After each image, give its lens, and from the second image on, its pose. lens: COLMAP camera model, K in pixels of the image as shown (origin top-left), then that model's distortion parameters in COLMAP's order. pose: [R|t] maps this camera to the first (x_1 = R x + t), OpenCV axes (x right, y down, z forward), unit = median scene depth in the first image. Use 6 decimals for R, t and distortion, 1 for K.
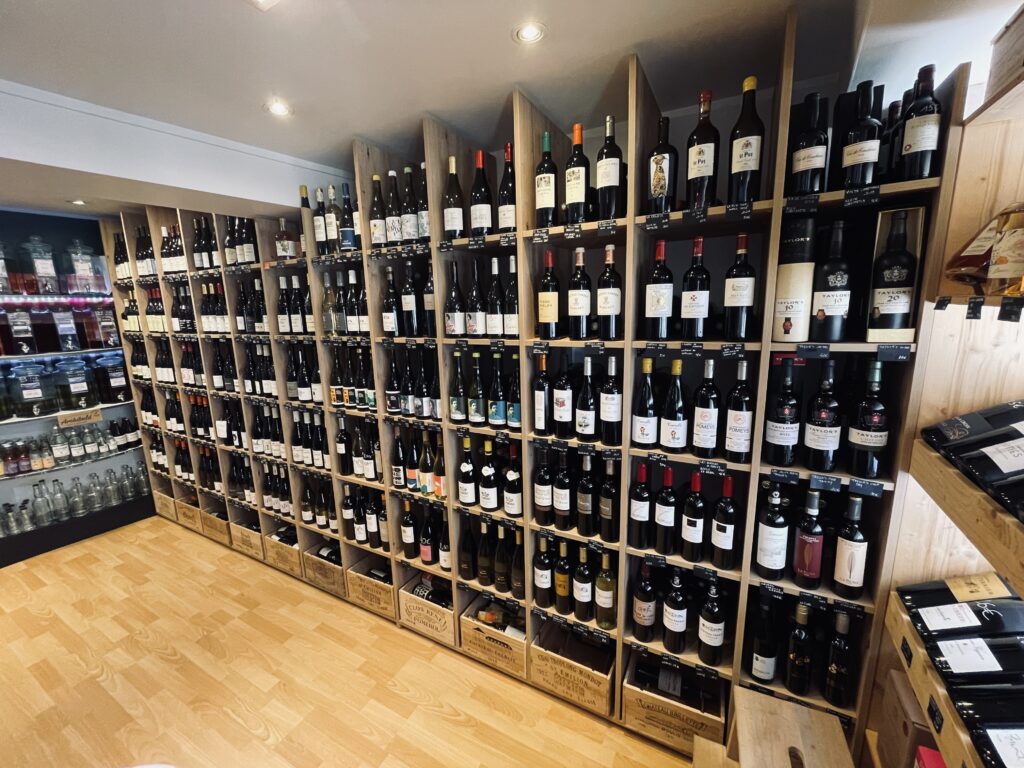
lens RADIAL K [[416.8, 0, 509.4], [0, 416.8, 380.1], [0, 0, 1]] dist [-0.001567, -0.000096]
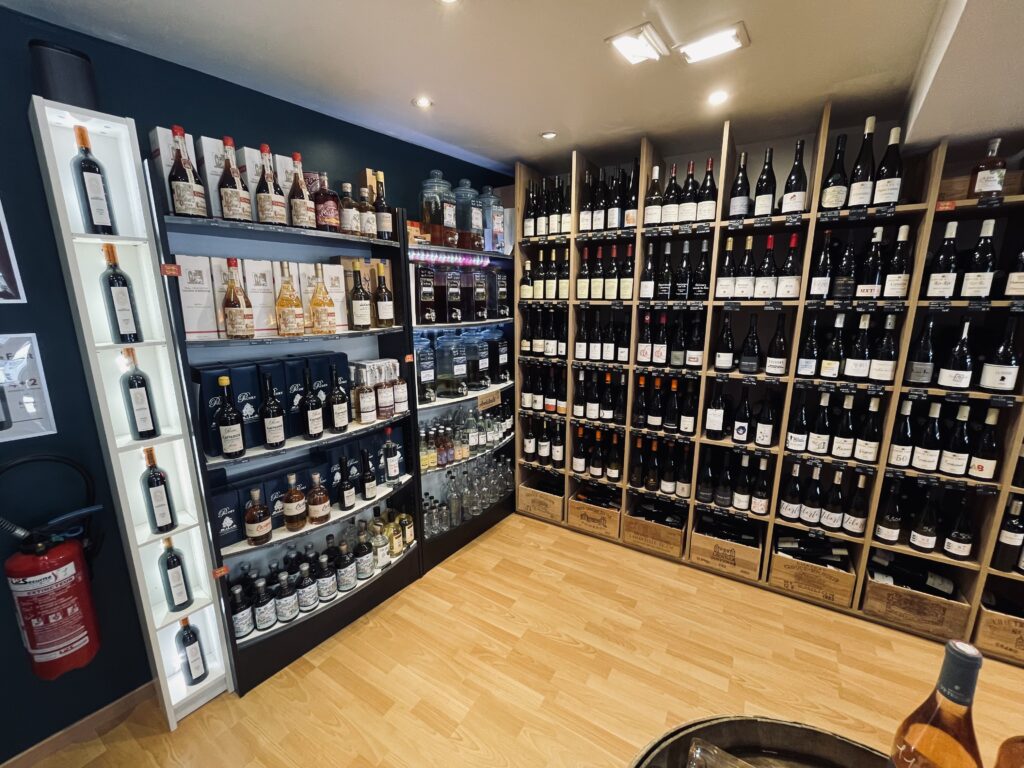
lens RADIAL K [[406.6, 0, 512.0], [0, 406.6, 384.0], [0, 0, 1]] dist [-0.000369, -0.000088]
pose [[0.998651, 0.037445, -0.035986, -0.986677], [-0.036866, 0.999182, 0.016619, 0.046313], [0.036579, -0.015270, 0.999214, 0.177406]]
